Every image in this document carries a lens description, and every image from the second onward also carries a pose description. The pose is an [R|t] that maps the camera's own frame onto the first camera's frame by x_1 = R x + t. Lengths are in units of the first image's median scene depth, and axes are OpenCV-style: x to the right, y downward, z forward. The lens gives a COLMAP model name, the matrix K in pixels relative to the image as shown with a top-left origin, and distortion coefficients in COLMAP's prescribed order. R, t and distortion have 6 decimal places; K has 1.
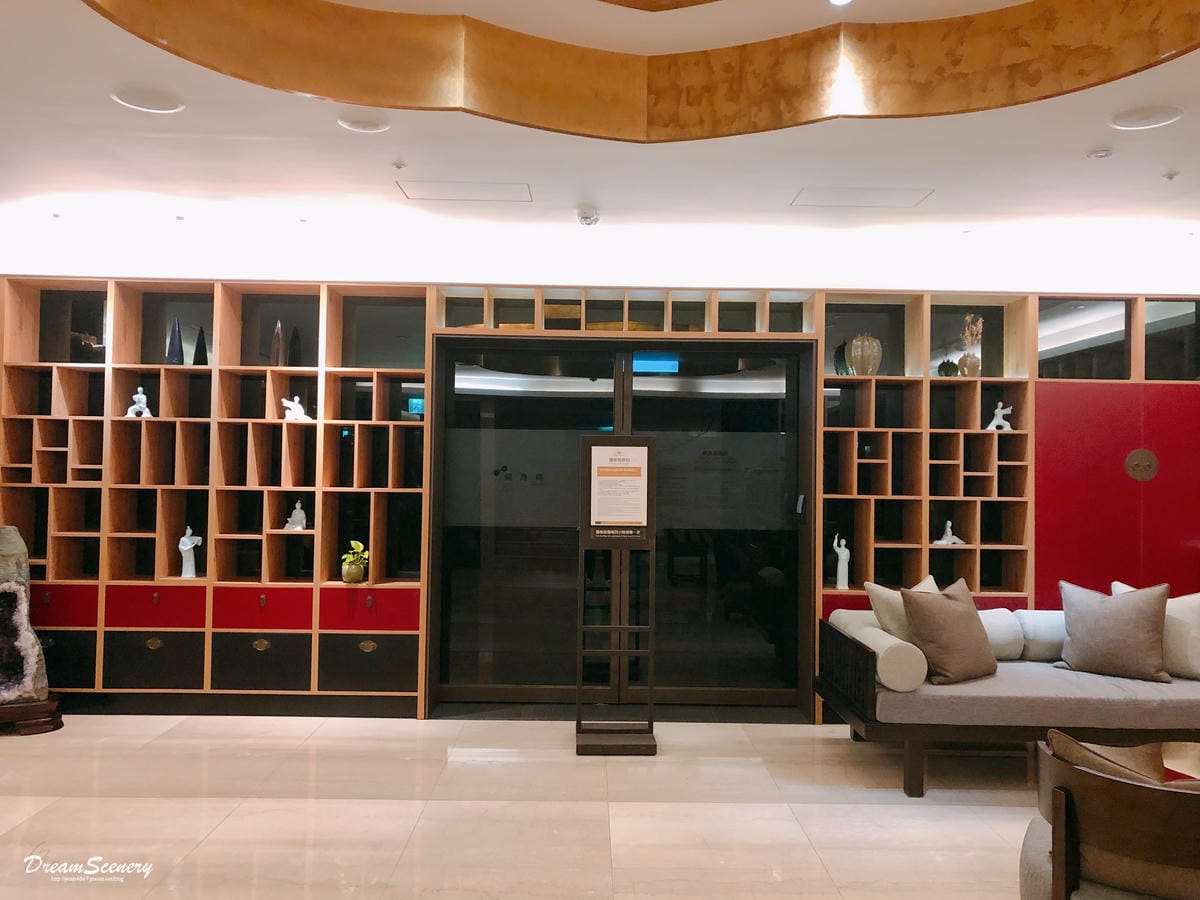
lens RADIAL K [[948.8, 0, 600.0], [0, 948.8, 450.0], [0, 0, 1]] dist [-0.079198, -0.000745]
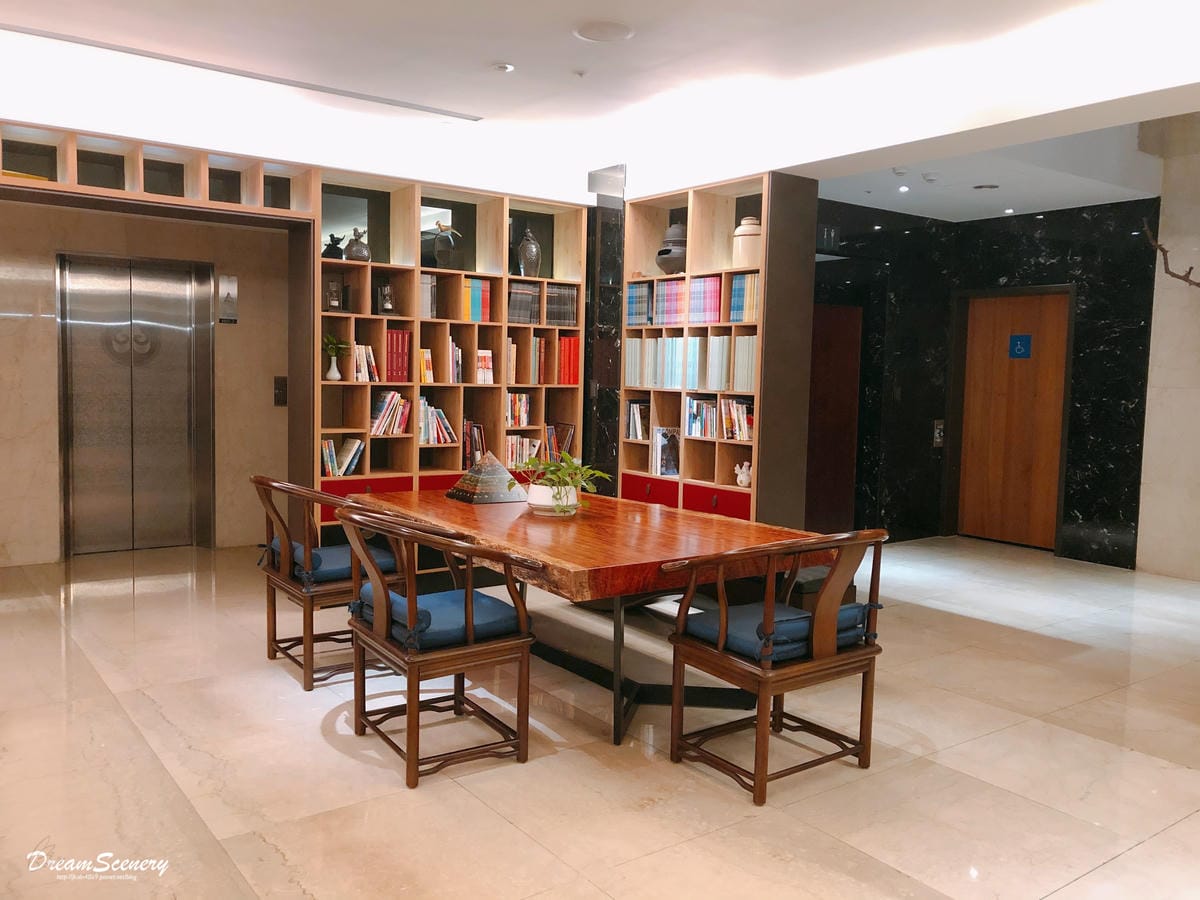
lens RADIAL K [[978.1, 0, 600.0], [0, 978.1, 450.0], [0, 0, 1]] dist [0.009276, 0.006617]
pose [[0.791279, -0.044605, 0.609826, -0.157085], [-0.029177, 0.993445, 0.110522, -0.002527], [-0.610759, -0.105247, 0.784791, 0.012365]]
